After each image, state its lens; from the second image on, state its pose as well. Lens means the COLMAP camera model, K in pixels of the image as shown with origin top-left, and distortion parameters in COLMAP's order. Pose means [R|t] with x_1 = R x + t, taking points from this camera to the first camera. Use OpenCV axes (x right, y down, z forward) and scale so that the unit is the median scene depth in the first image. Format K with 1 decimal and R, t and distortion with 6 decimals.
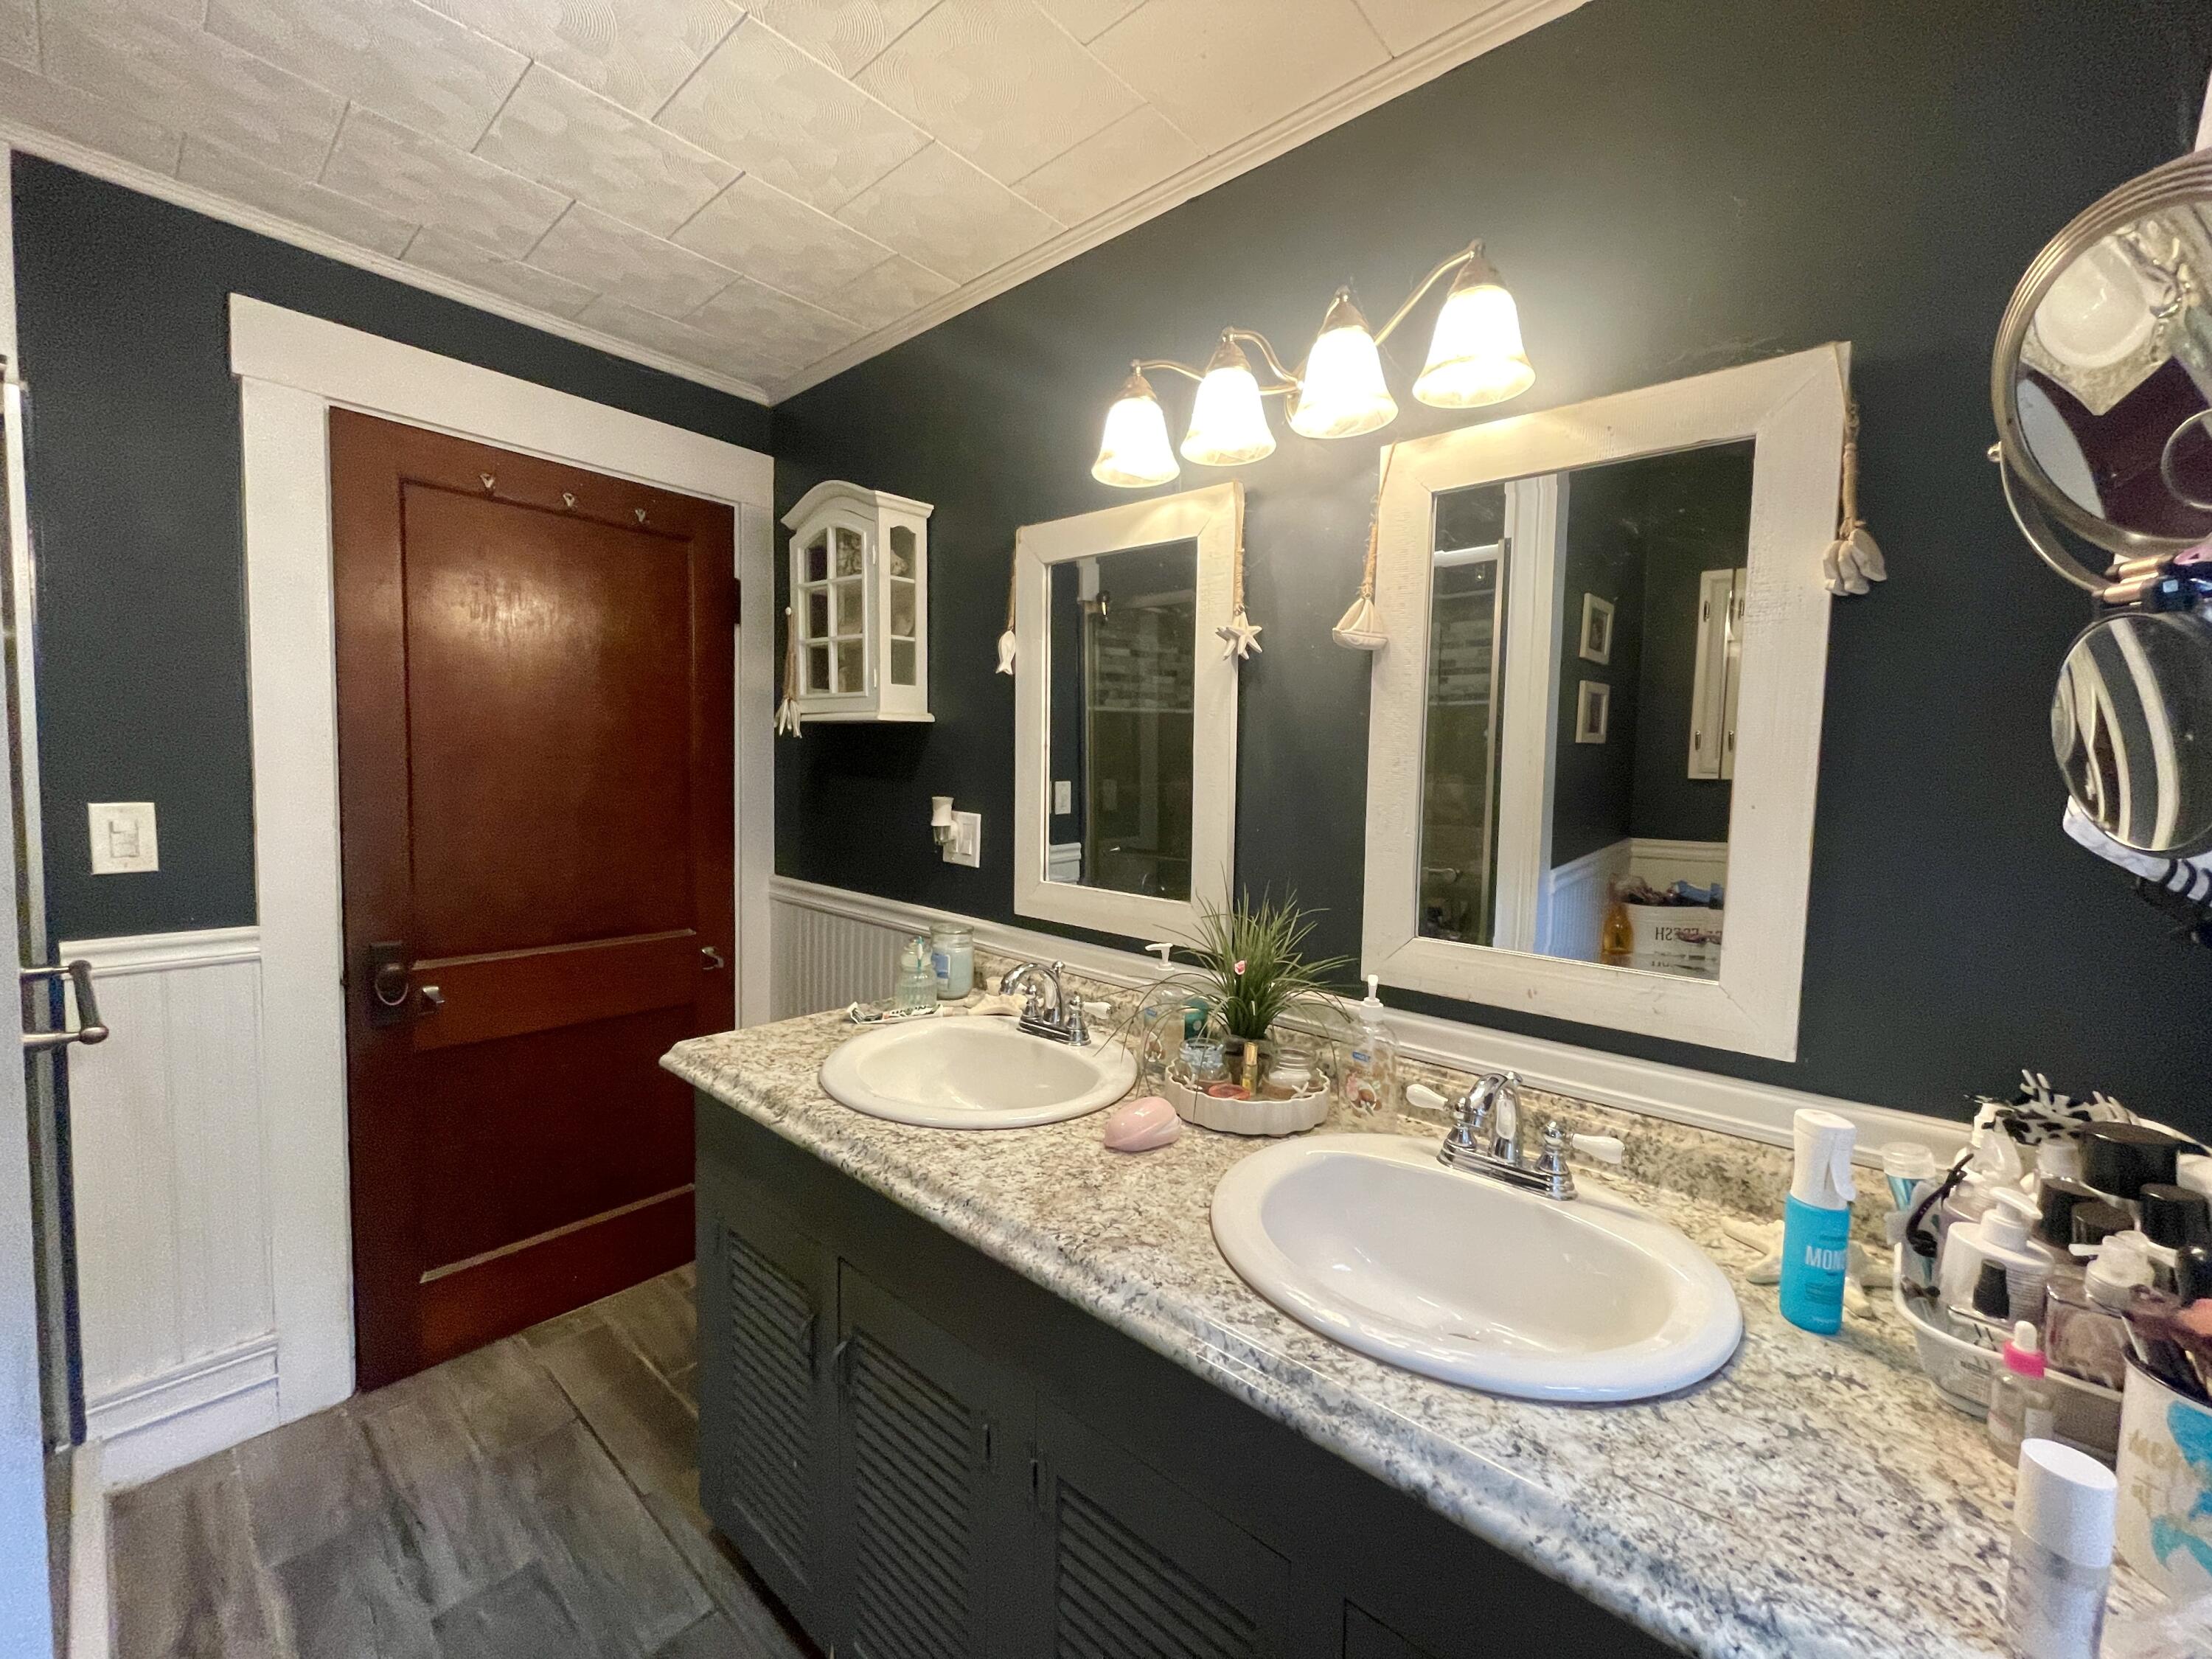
lens RADIAL K [[892.9, 0, 1108.5], [0, 892.9, 828.1], [0, 0, 1]] dist [-0.003013, -0.000112]
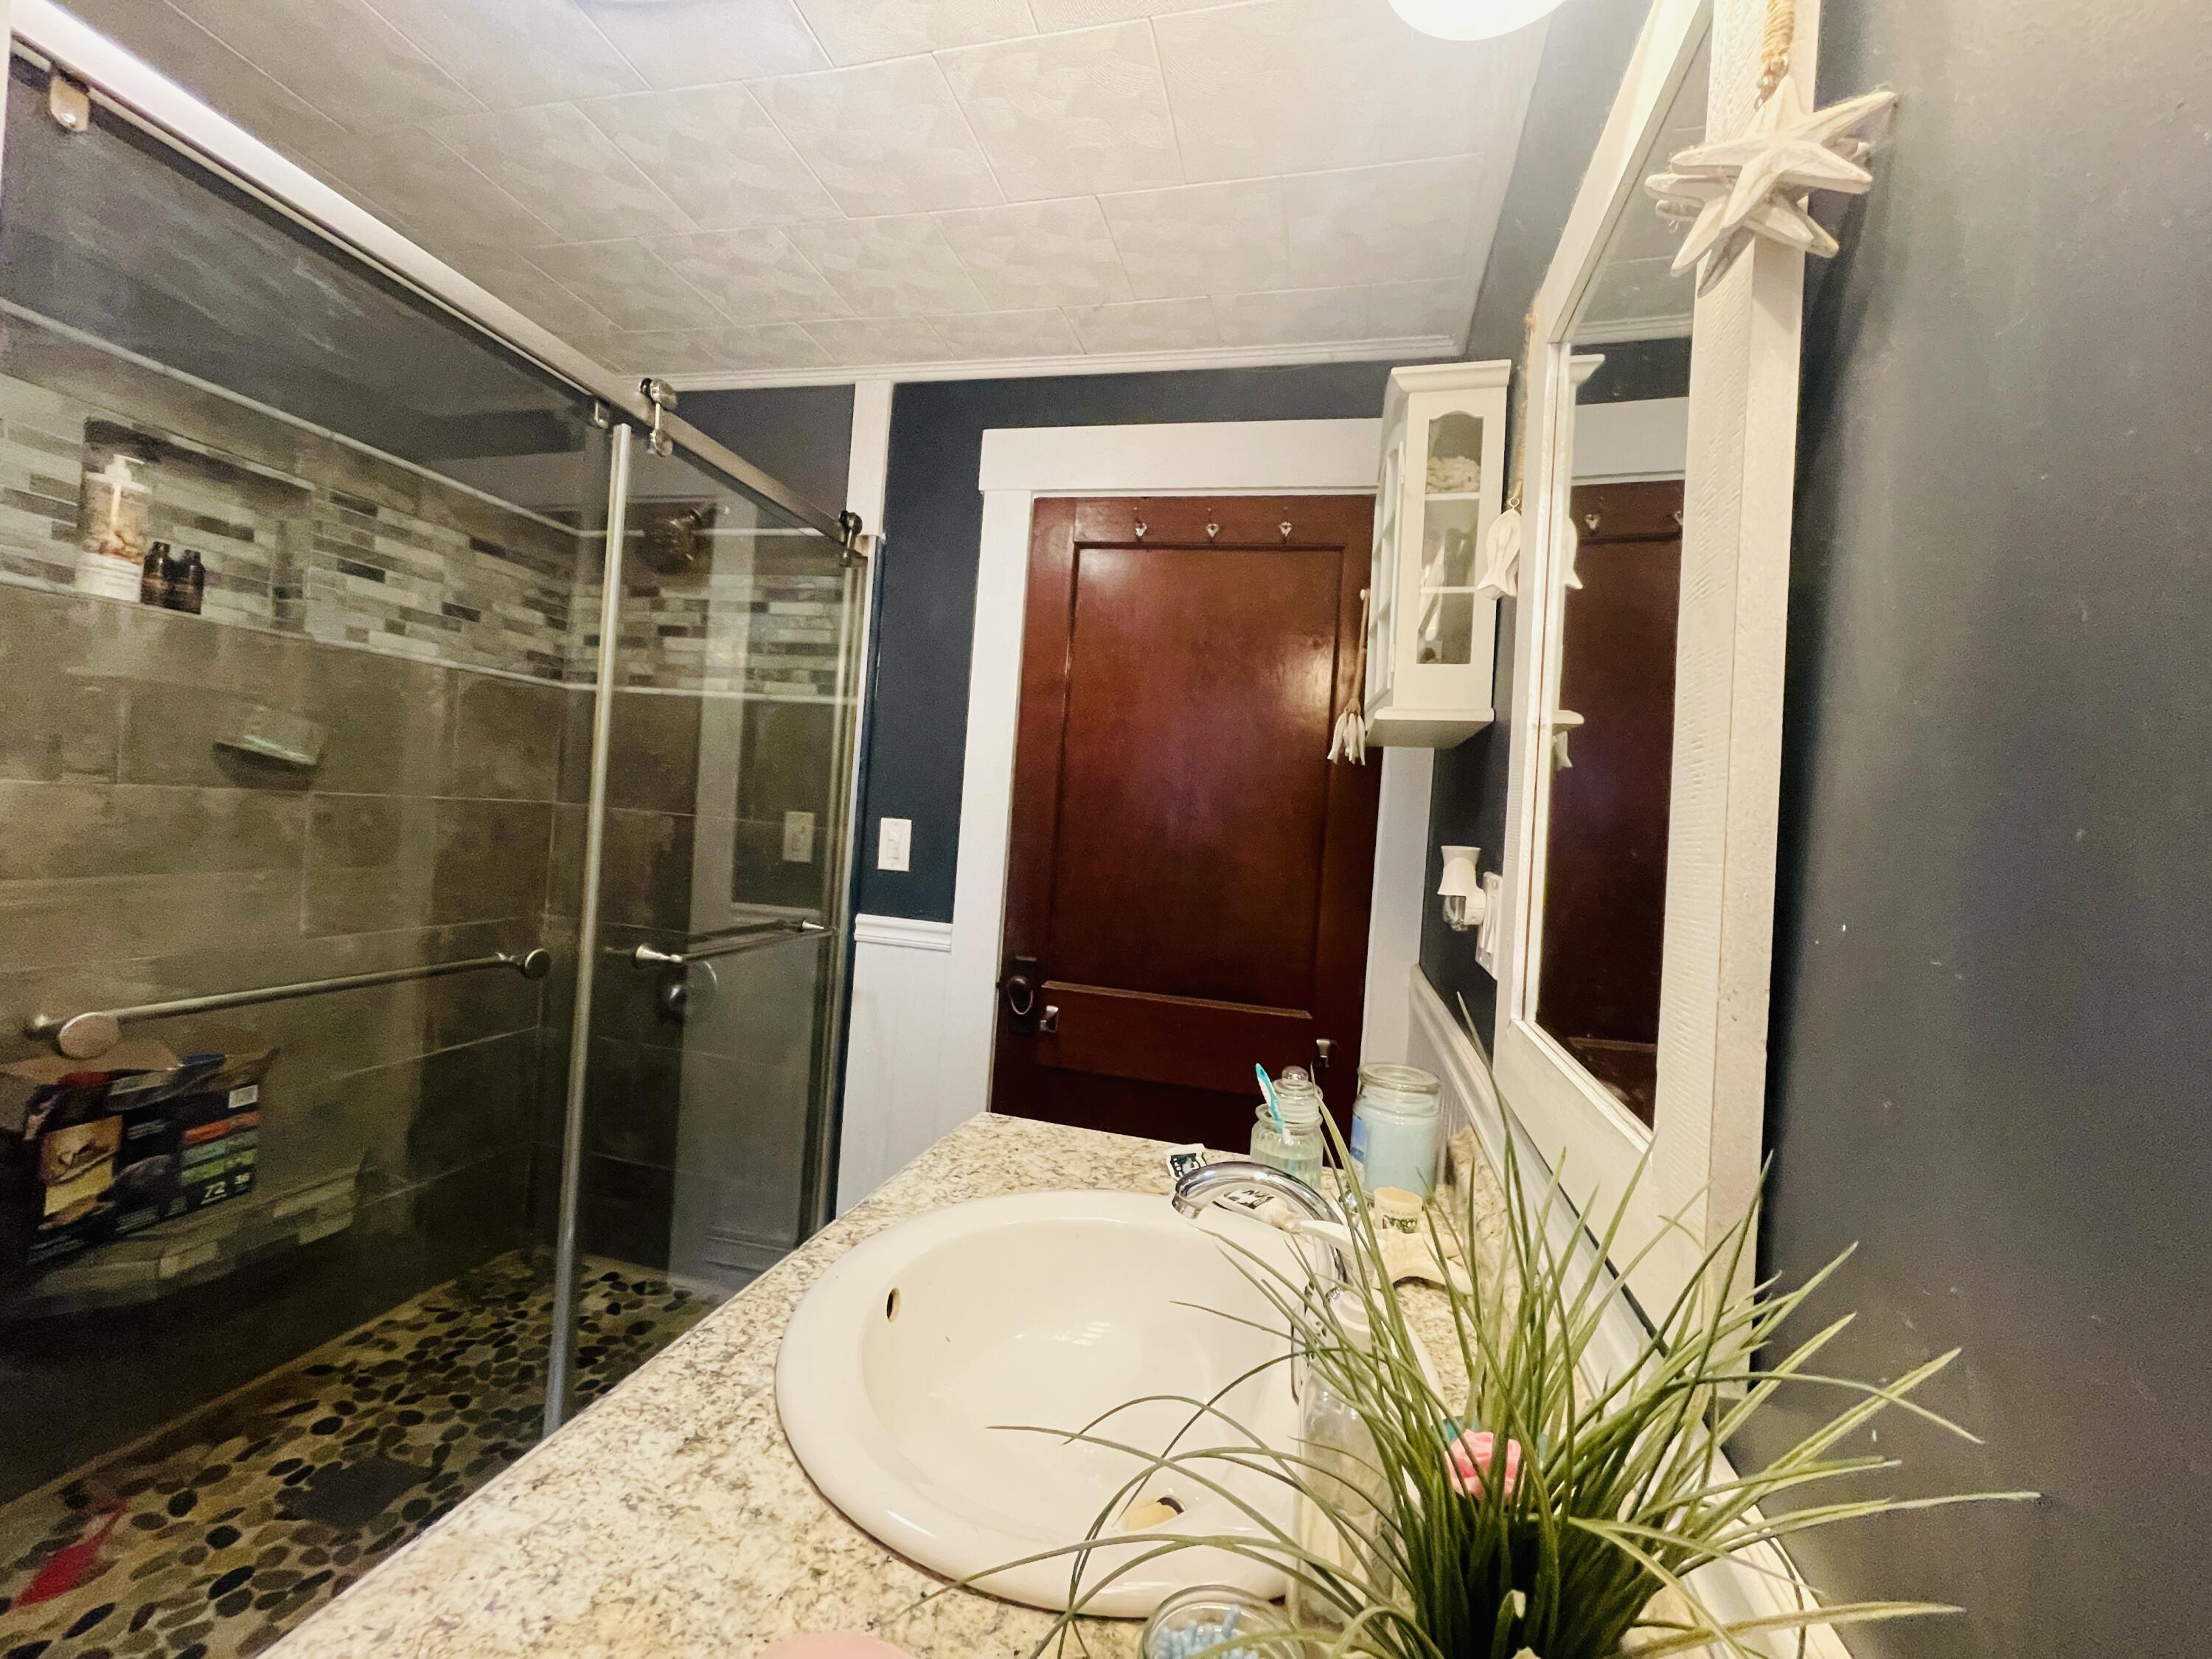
lens RADIAL K [[892.9, 0, 1108.5], [0, 892.9, 828.1], [0, 0, 1]] dist [-0.003013, -0.000112]
pose [[0.452769, 0.013447, -0.891526, 0.255640], [-0.121675, 0.991464, -0.046839, 0.009277], [0.883287, 0.129684, 0.450541, 0.639526]]
